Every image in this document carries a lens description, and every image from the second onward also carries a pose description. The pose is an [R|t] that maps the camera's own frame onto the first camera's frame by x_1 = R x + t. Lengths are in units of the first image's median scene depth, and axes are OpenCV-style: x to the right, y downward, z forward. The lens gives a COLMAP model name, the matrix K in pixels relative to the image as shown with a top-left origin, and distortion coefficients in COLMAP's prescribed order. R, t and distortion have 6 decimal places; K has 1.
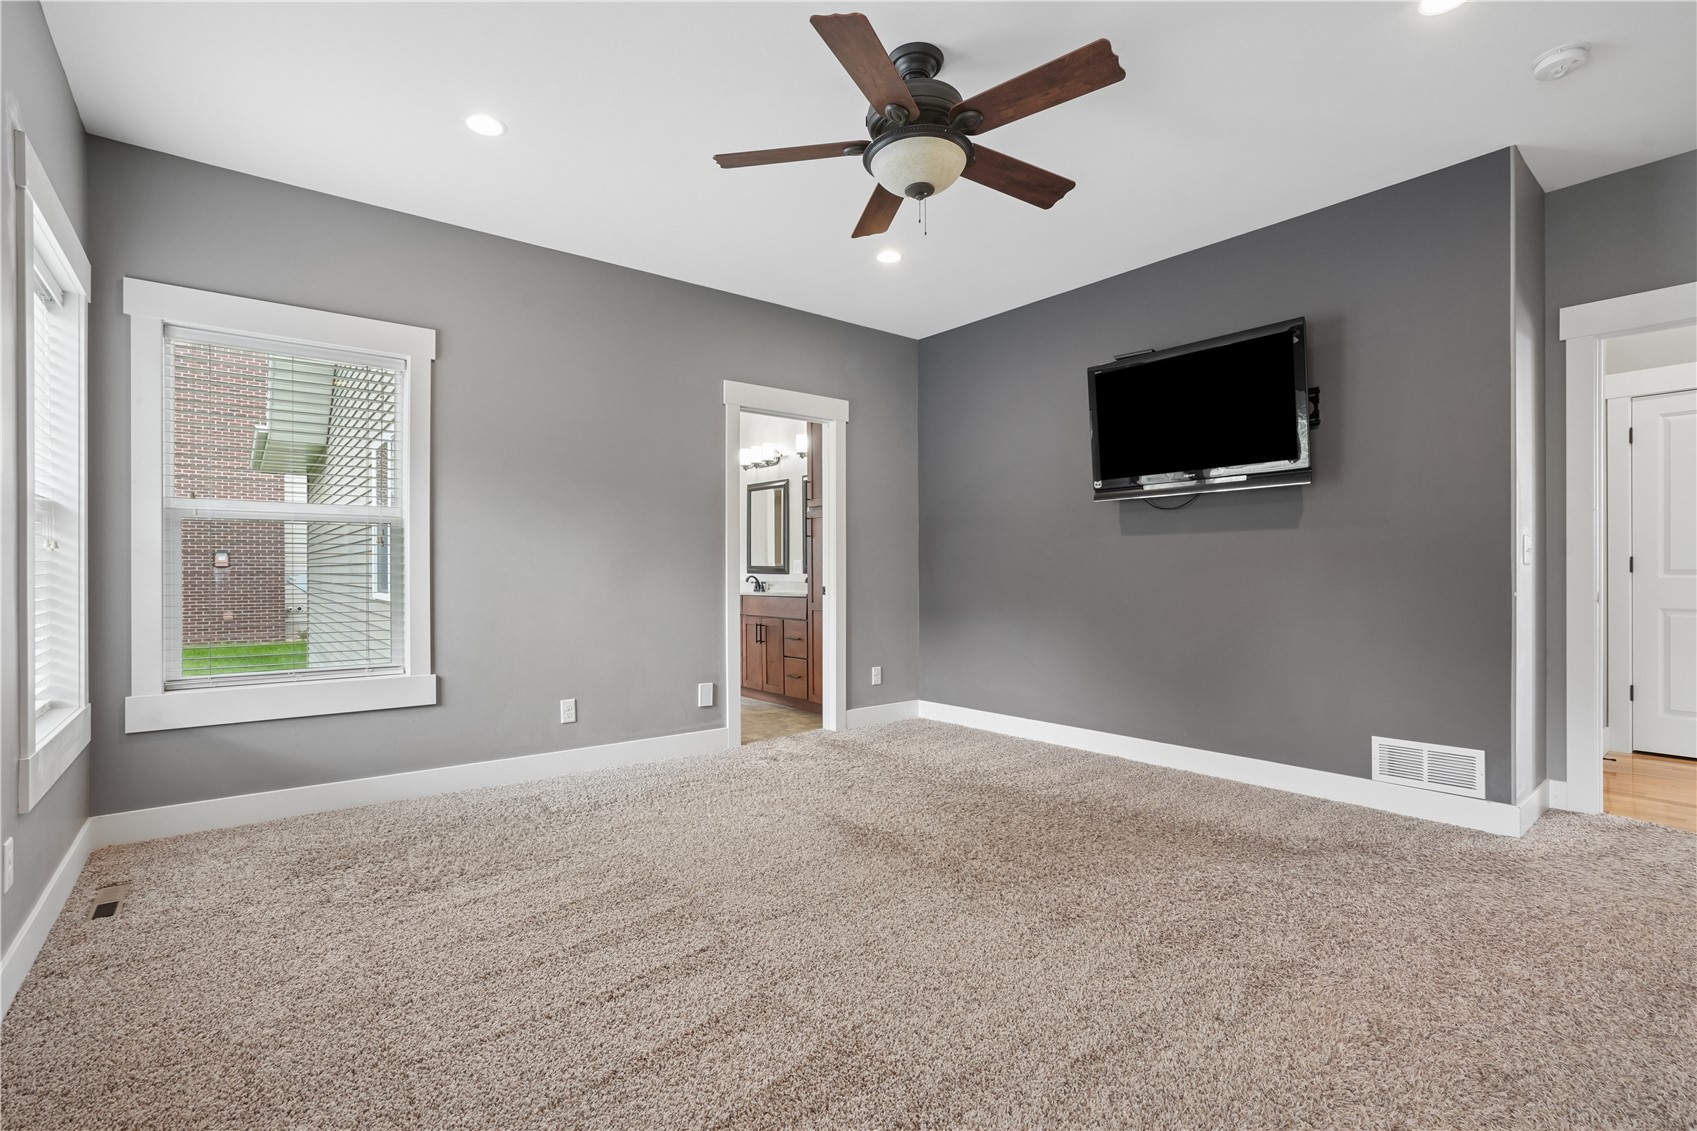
lens RADIAL K [[784.0, 0, 848.8], [0, 784.0, 571.8], [0, 0, 1]] dist [-0.040797, 0.000318]
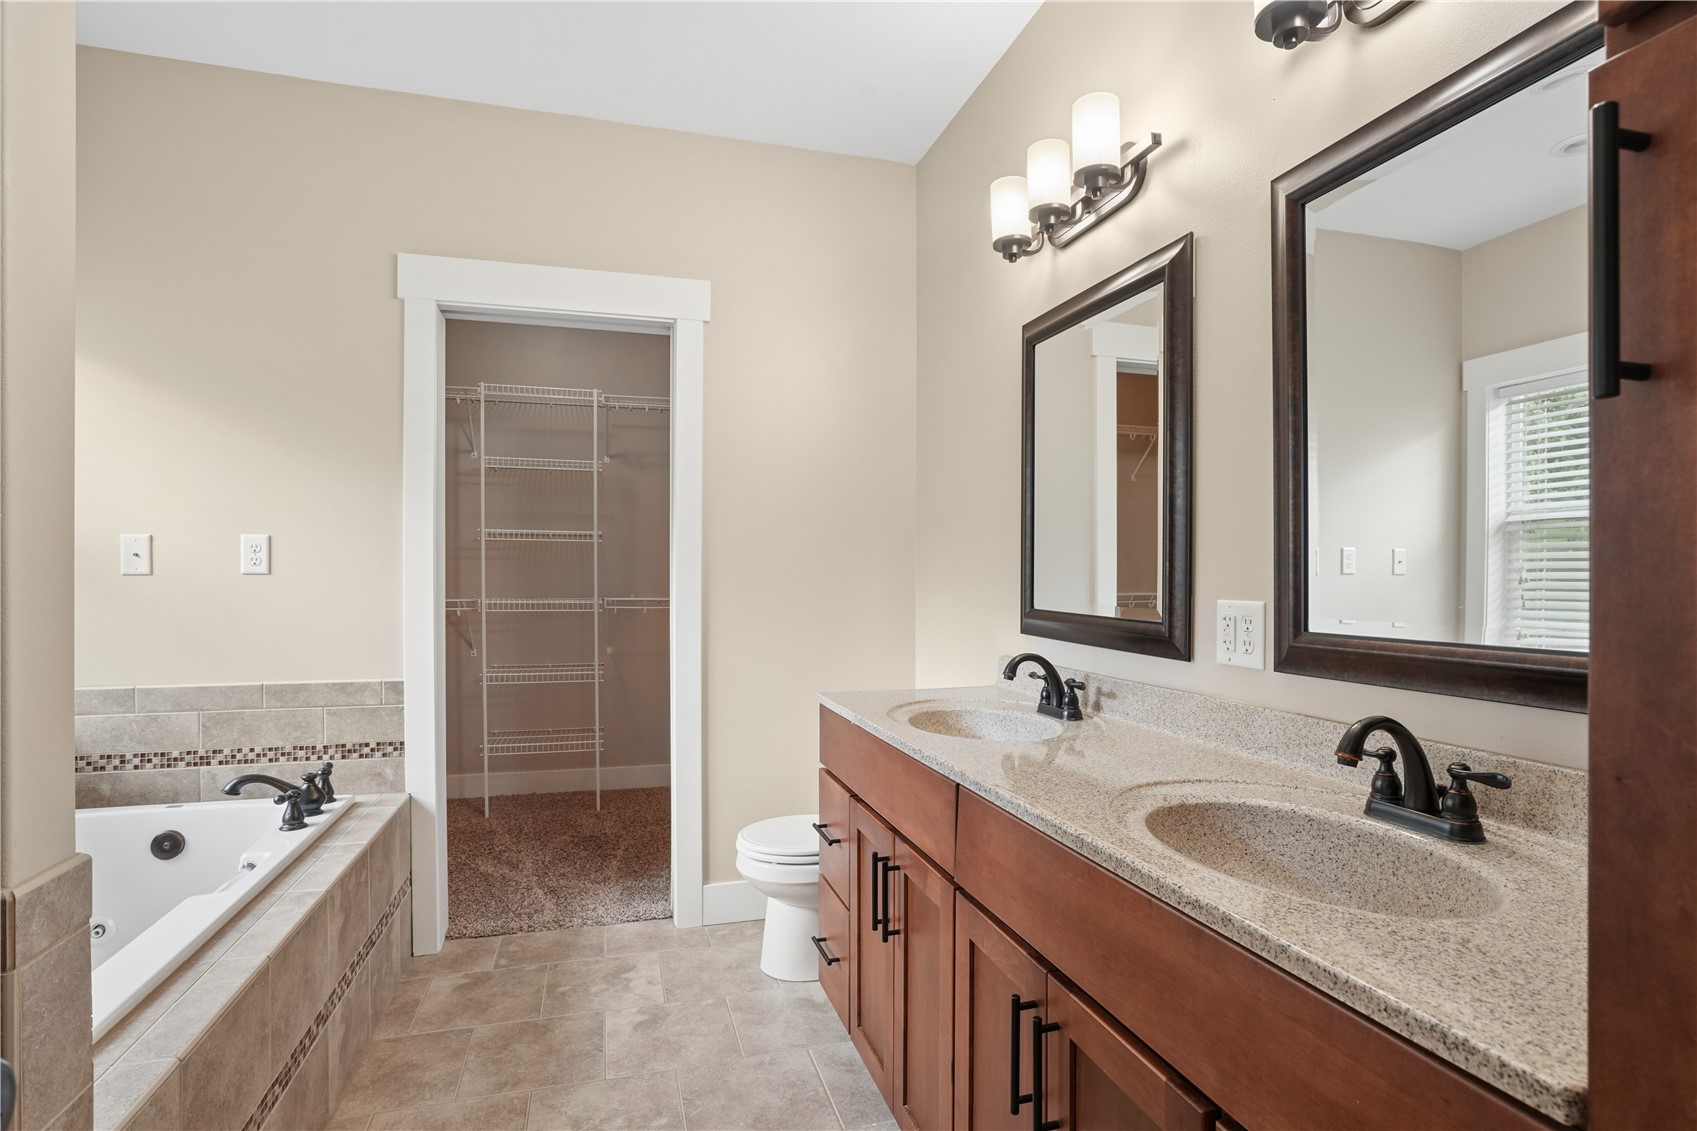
lens RADIAL K [[880.2, 0, 832.3], [0, 880.2, 565.6], [0, 0, 1]] dist [-0.005552, -0.000156]
pose [[0.917431, 0.001542, -0.397893, -0.069302], [-0.001262, 0.999999, 0.000966, -0.023802], [0.397894, -0.000384, 0.917431, 0.715267]]
